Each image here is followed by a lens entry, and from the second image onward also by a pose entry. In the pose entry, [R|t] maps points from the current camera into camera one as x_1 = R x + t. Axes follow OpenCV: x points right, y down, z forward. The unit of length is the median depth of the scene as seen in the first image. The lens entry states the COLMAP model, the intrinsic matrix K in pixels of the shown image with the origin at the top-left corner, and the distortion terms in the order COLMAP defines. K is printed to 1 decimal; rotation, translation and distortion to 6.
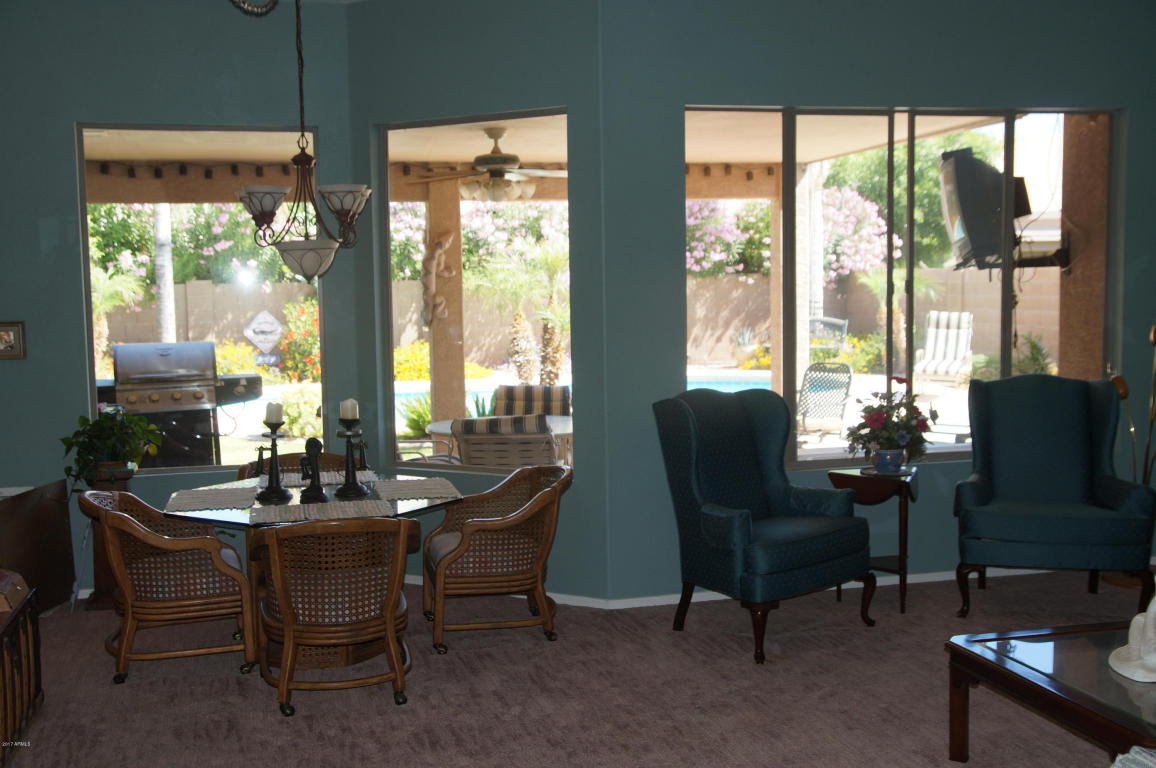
lens RADIAL K [[1321.4, 0, 578.0], [0, 1321.4, 384.0], [0, 0, 1]] dist [0.011859, 0.015887]
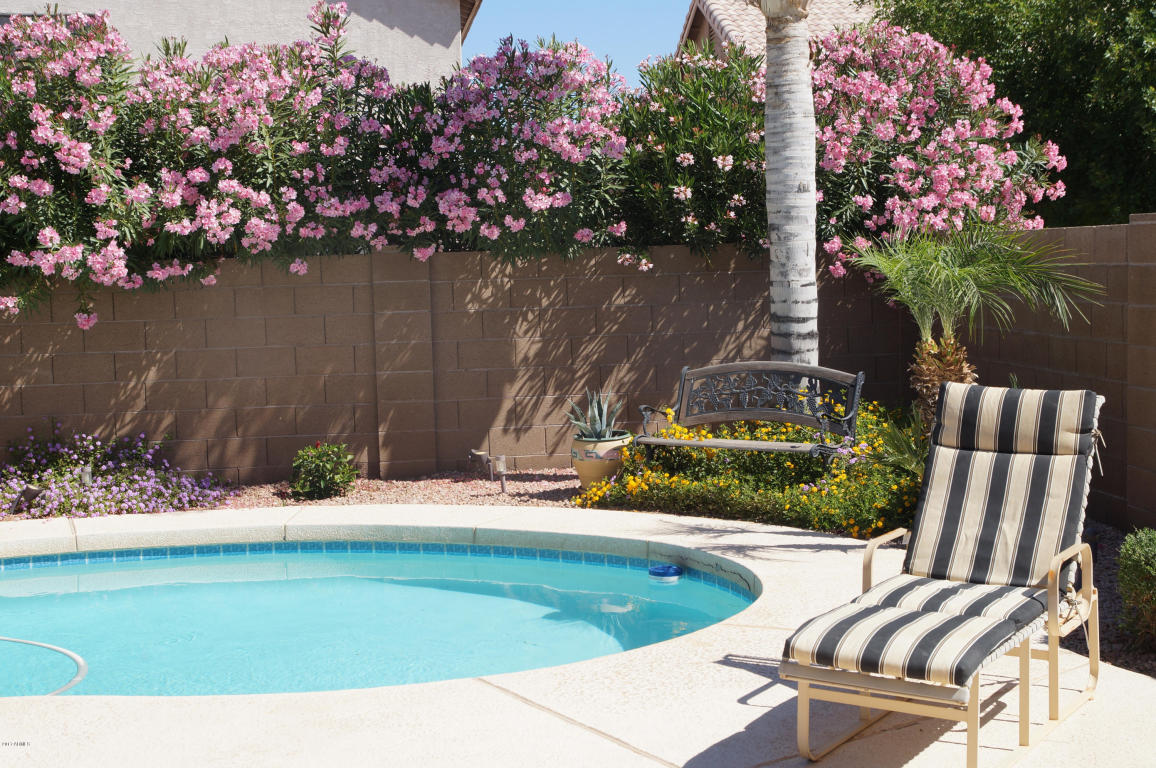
lens RADIAL K [[1773.7, 0, 574.5], [0, 1773.7, 407.9], [0, 0, 1]] dist [0.026122, 0.122074]
pose [[0.990463, 0.002012, -0.137762, 0.191928], [-0.001481, 0.999991, 0.003961, -0.040163], [0.137769, -0.003720, 0.990457, 0.509149]]
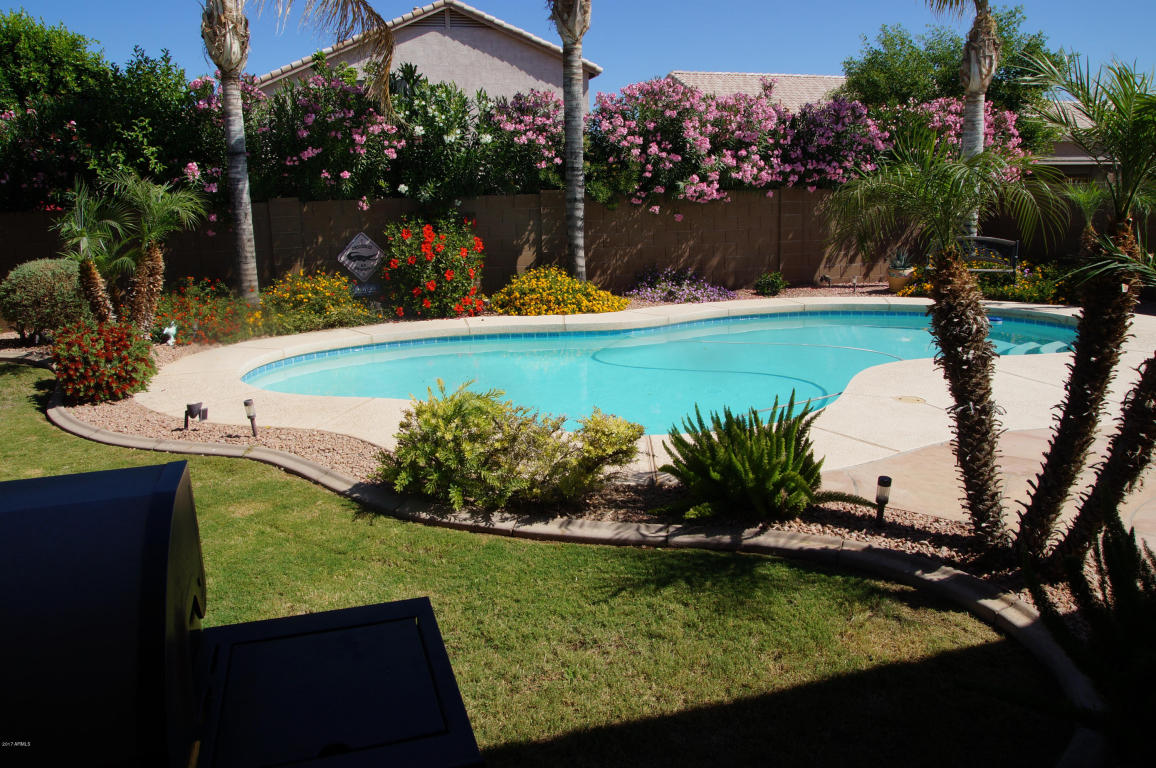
lens RADIAL K [[855.9, 0, 553.6], [0, 855.9, 382.4], [0, 0, 1]] dist [-0.151313, 0.154805]
pose [[0.999958, -0.008572, -0.003115, -0.108882], [0.008898, 0.991904, 0.126675, -0.026657], [0.002004, -0.126697, 0.991939, 0.434688]]
